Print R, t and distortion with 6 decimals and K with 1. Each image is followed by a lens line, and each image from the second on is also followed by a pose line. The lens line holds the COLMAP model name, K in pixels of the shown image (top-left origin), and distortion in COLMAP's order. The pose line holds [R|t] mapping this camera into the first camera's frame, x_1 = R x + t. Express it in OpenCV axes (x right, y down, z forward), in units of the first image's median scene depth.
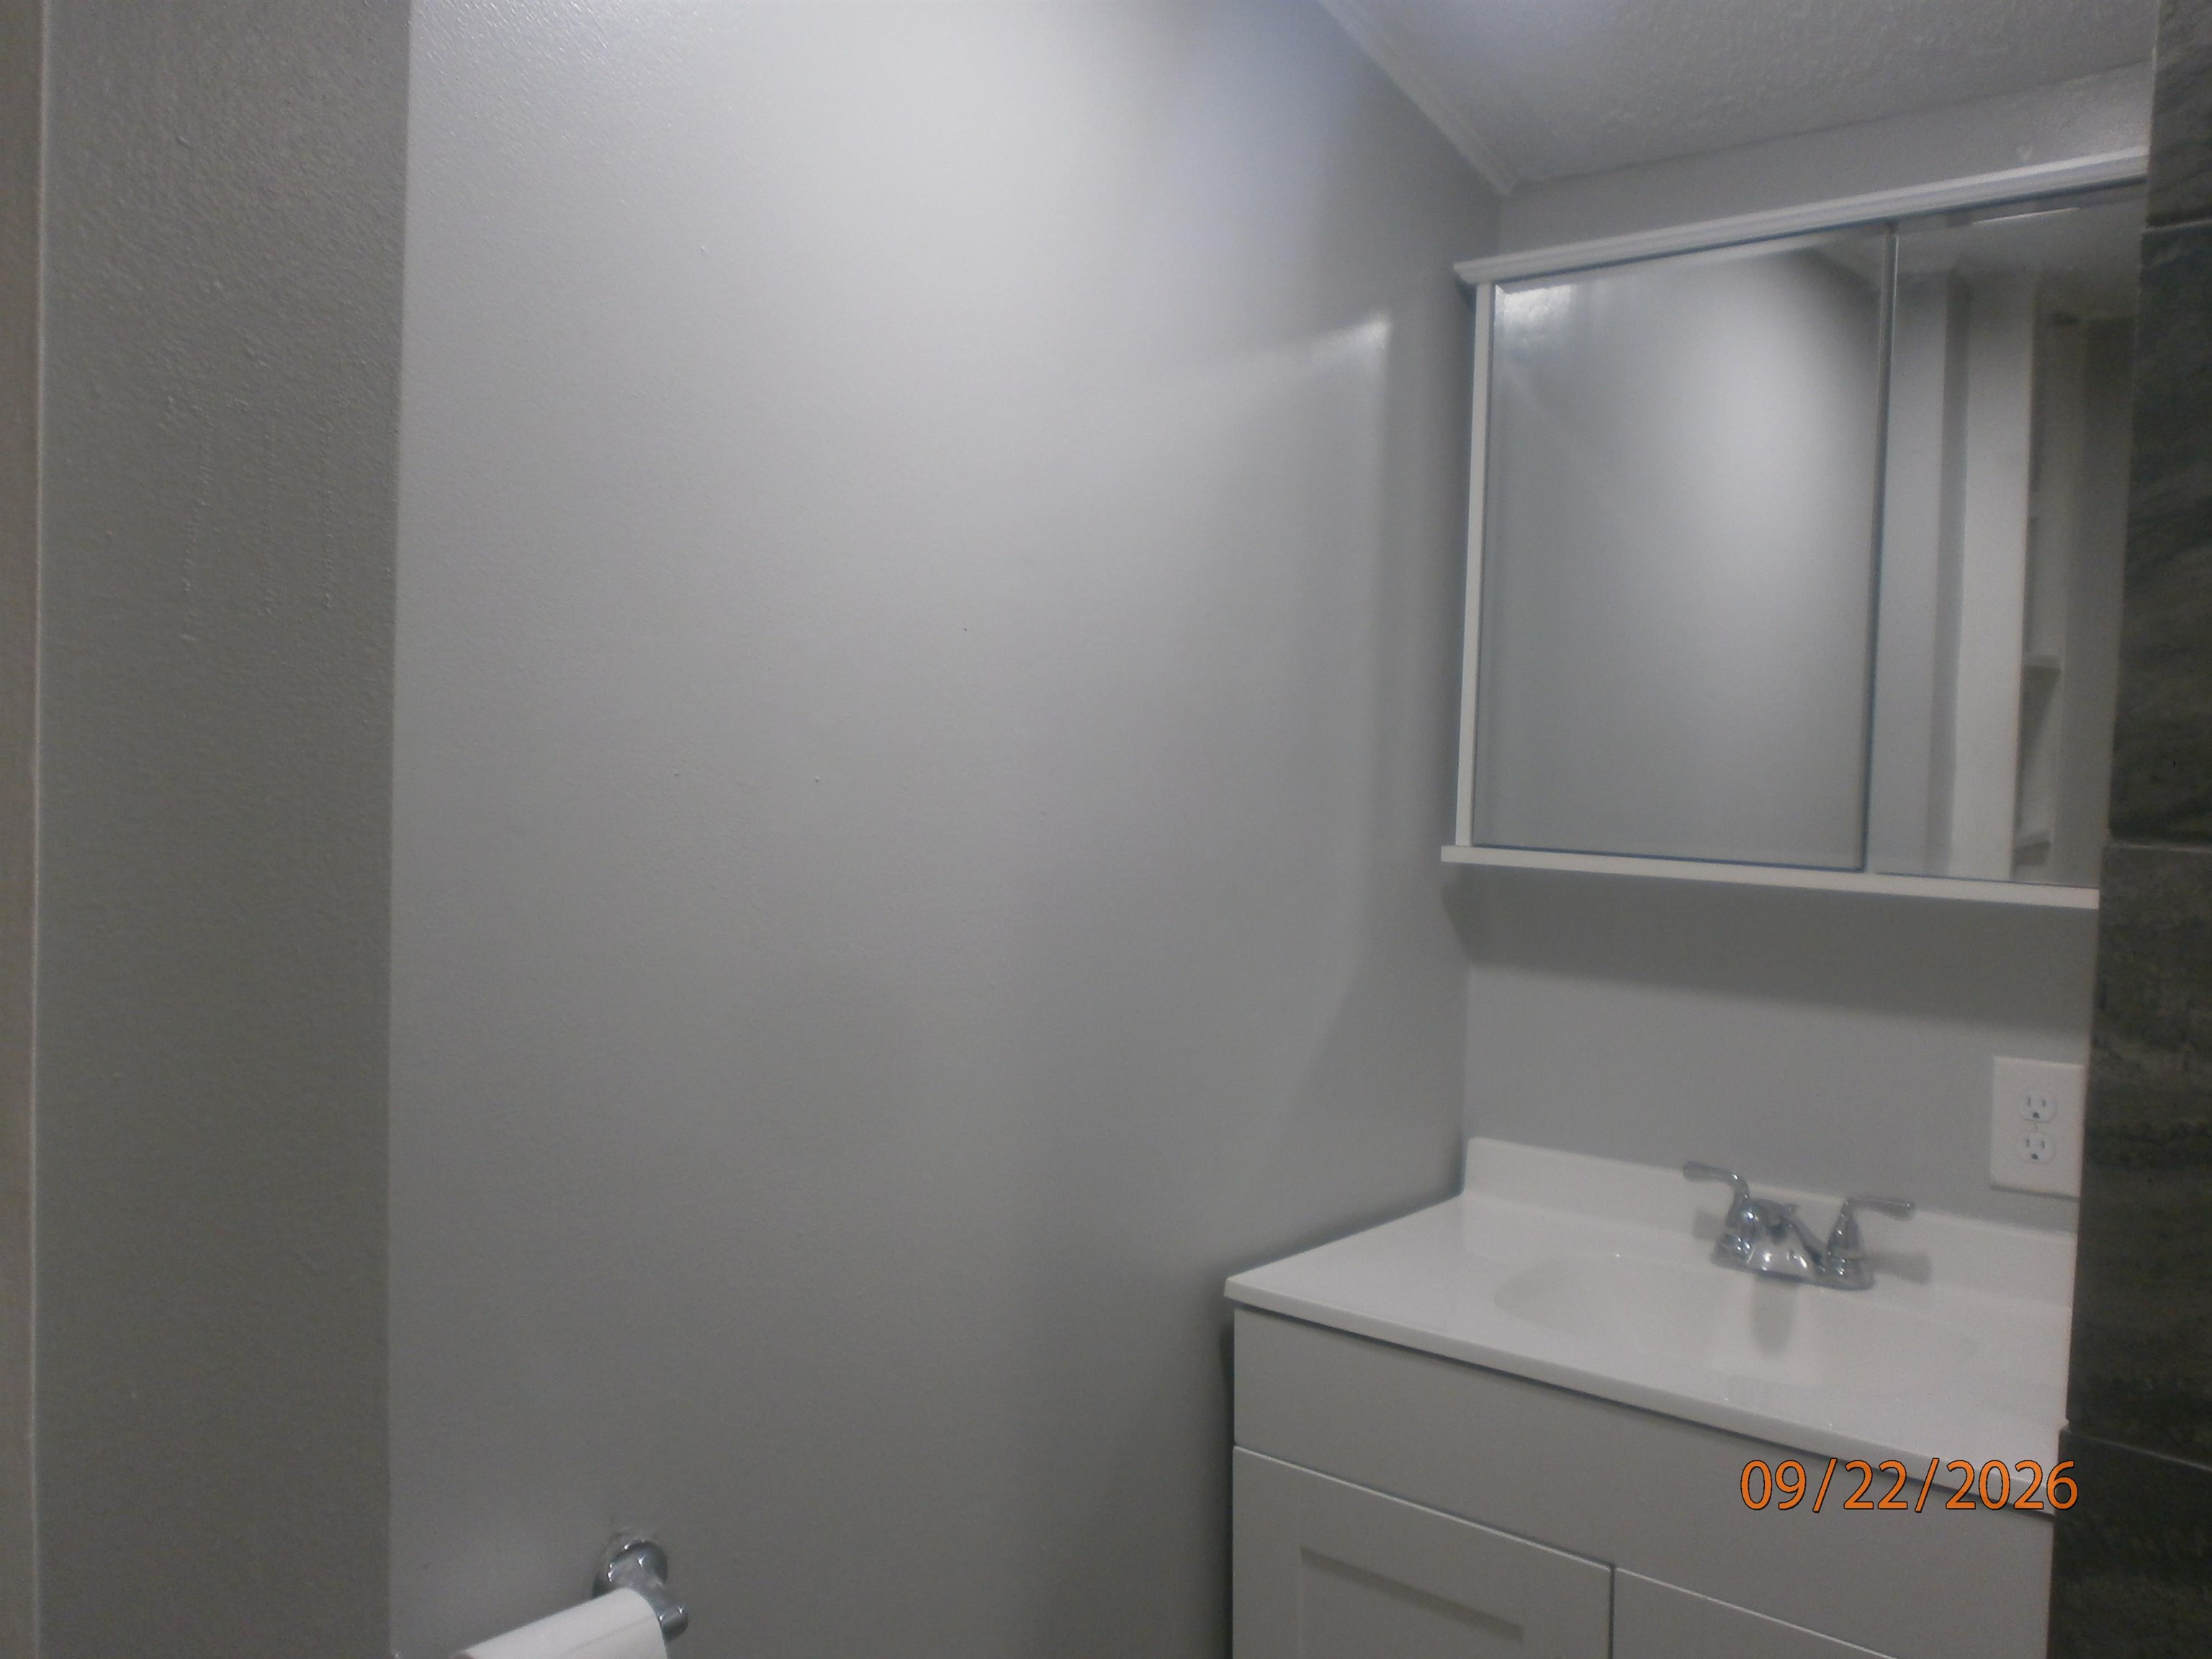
lens RADIAL K [[1795.4, 0, 1122.1], [0, 1795.4, 820.6], [0, 0, 1]] dist [-0.055180, 0.070051]
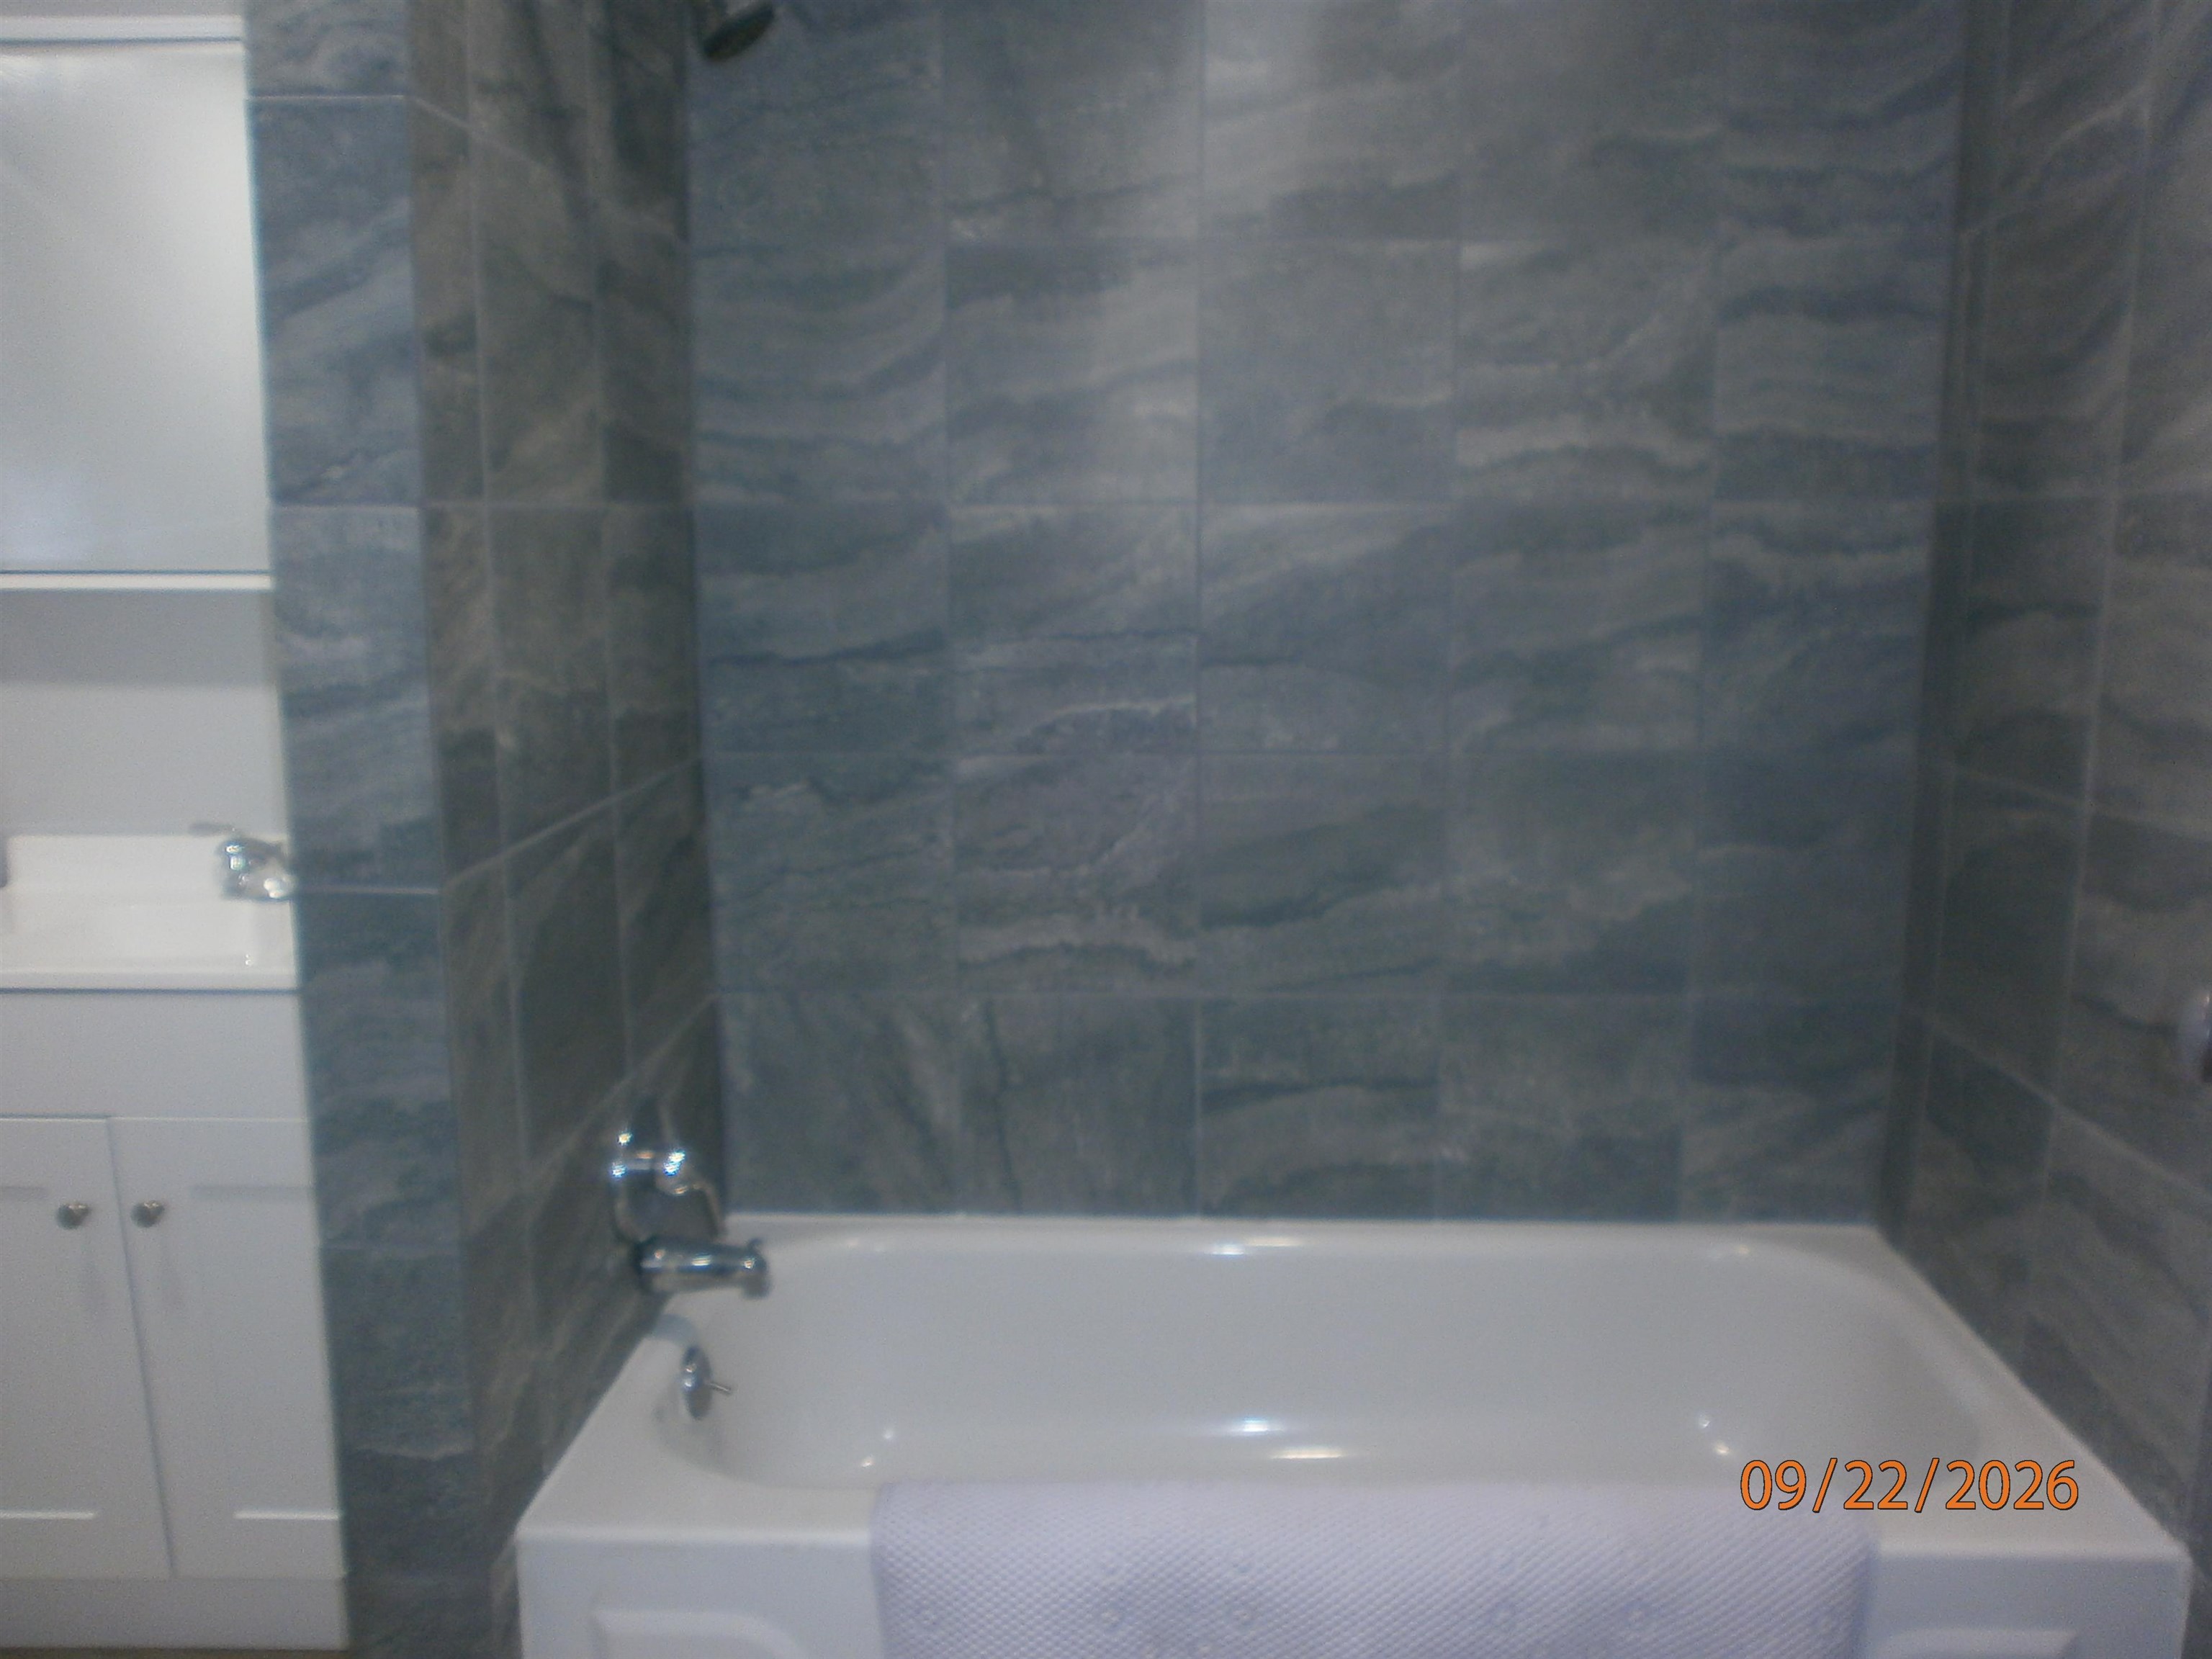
lens RADIAL K [[1795.4, 0, 1111.2], [0, 1795.4, 830.0], [0, 0, 1]] dist [-0.055180, 0.070051]
pose [[0.797393, -0.126055, 0.590148, 0.104602], [0.051163, 0.988540, 0.142021, 0.059353], [-0.601288, -0.083053, 0.794704, -0.386267]]
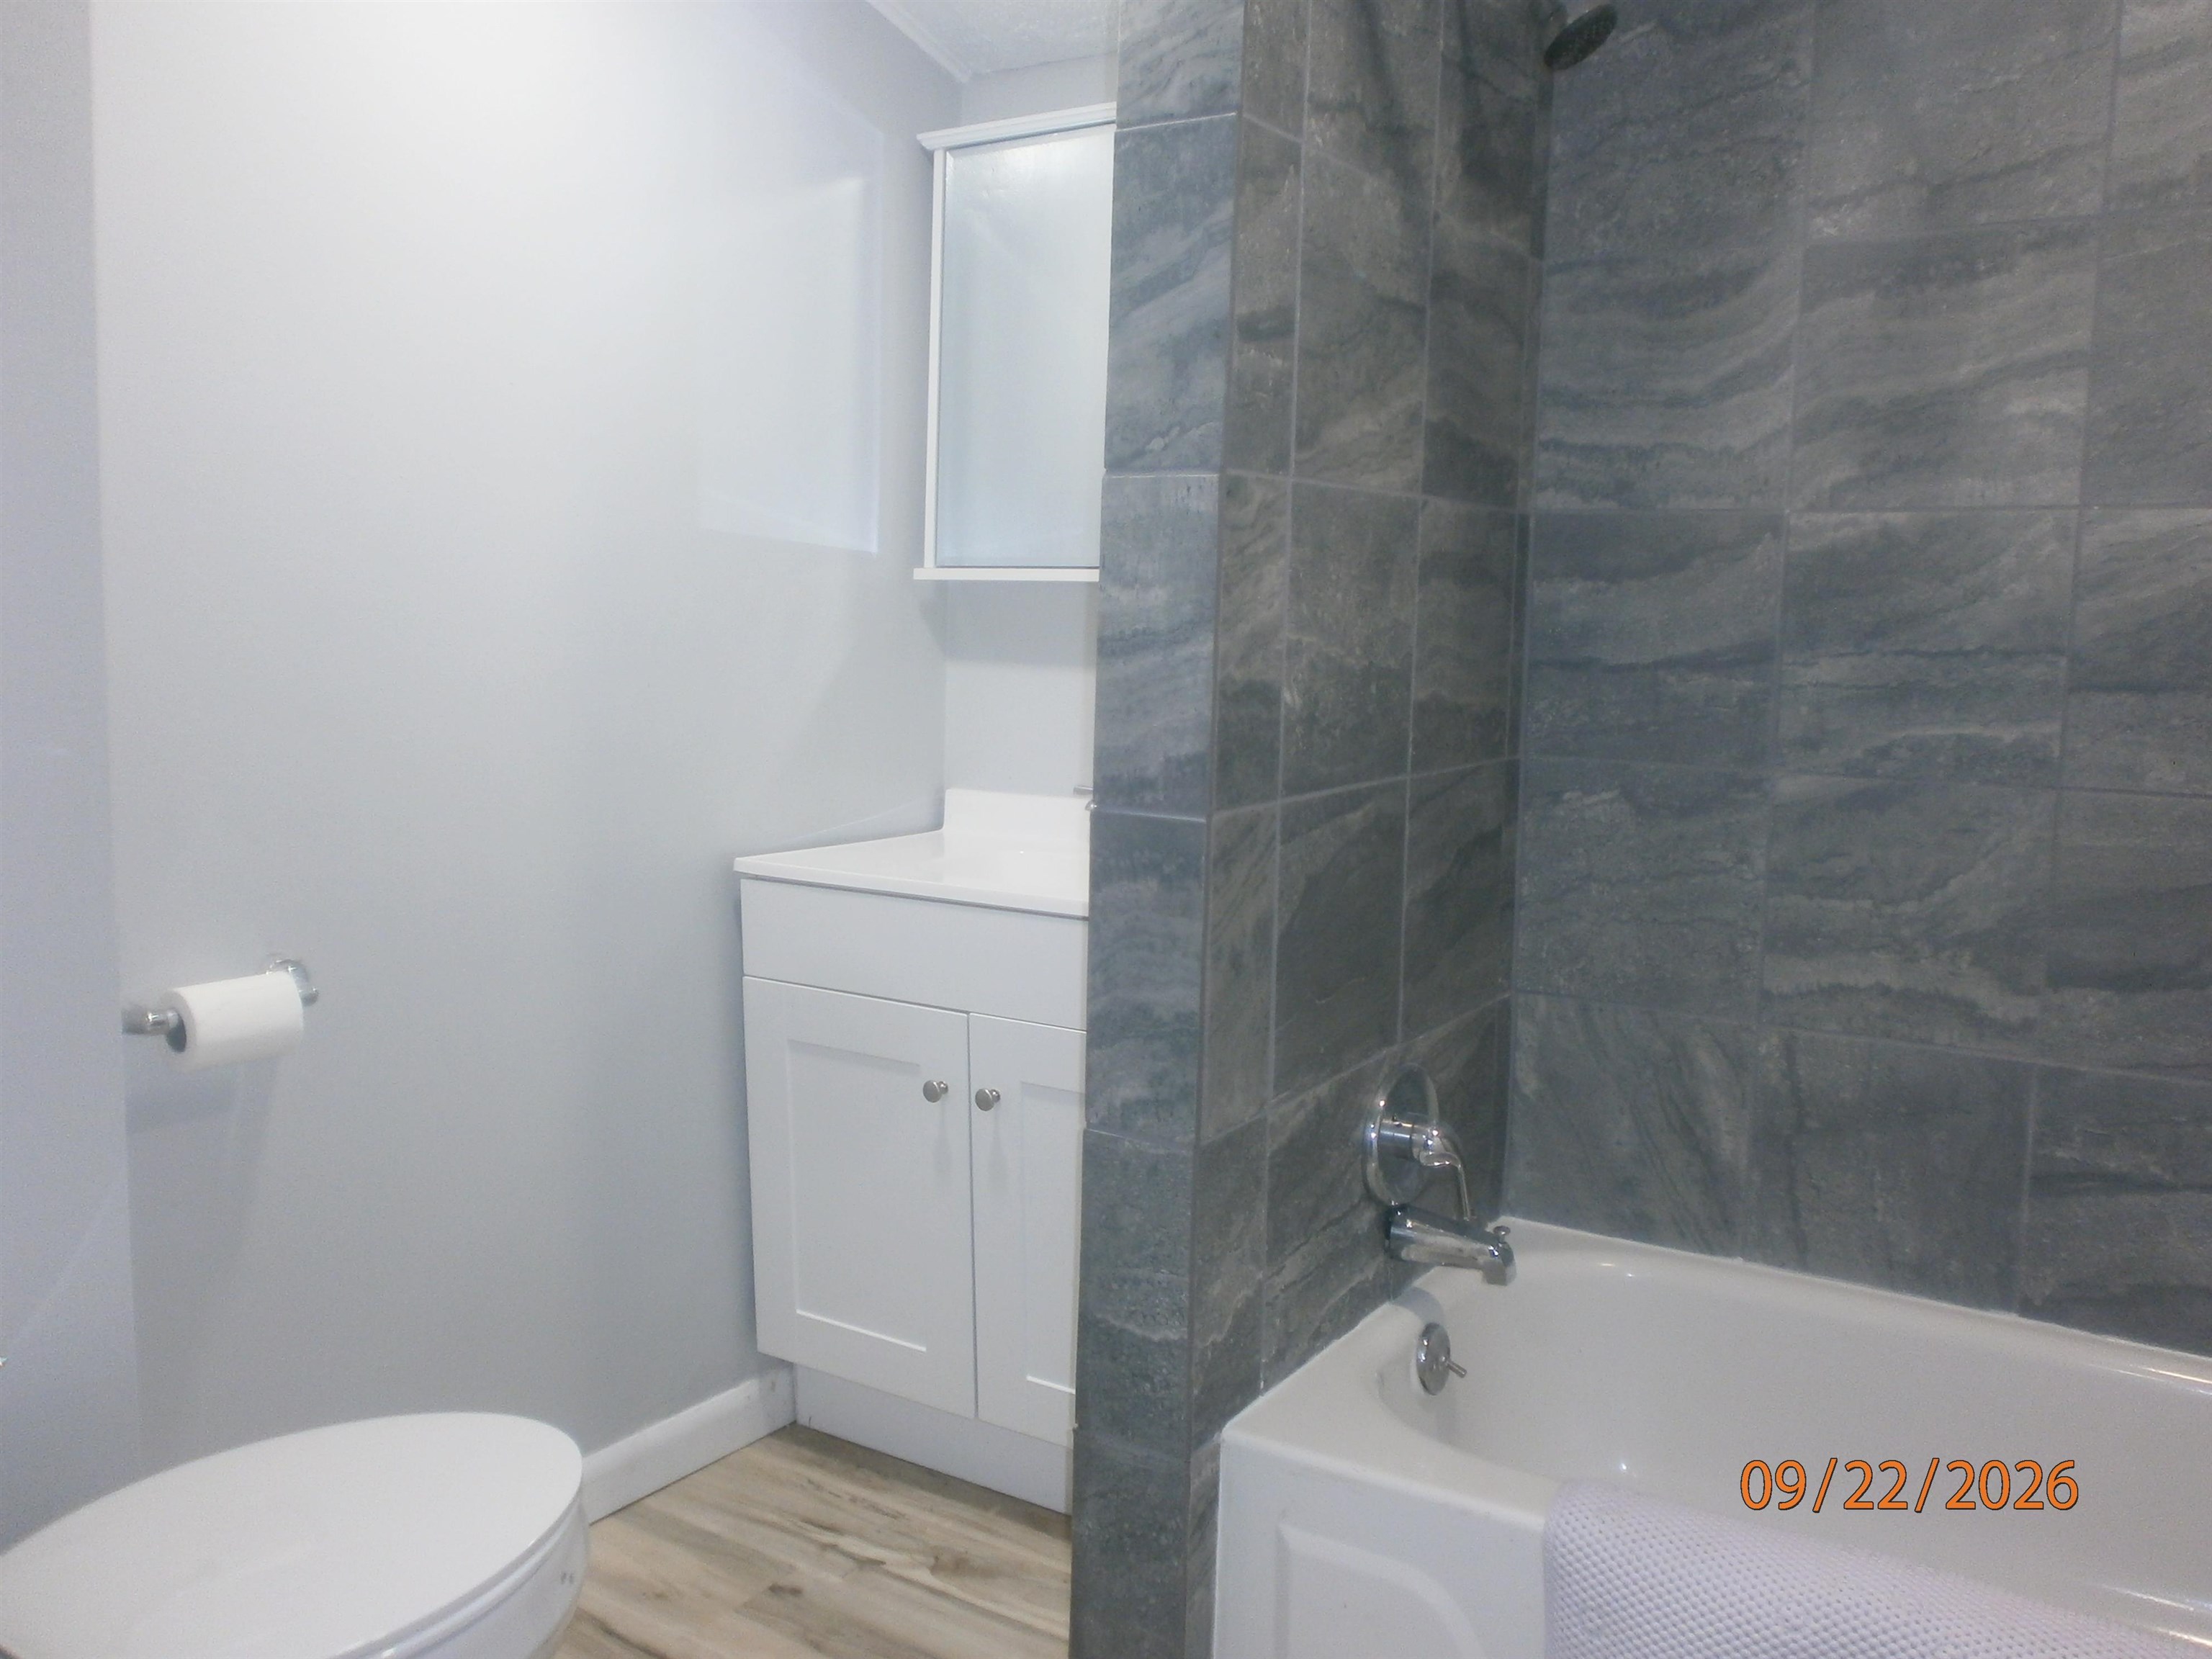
lens RADIAL K [[1795.4, 0, 1112.8], [0, 1795.4, 813.3], [0, 0, 1]] dist [-0.055180, 0.070051]
pose [[0.992464, -0.018192, 0.121176, 0.187224], [0.009769, 0.997517, 0.069744, 0.125244], [-0.122144, -0.068034, 0.990178, -0.452895]]
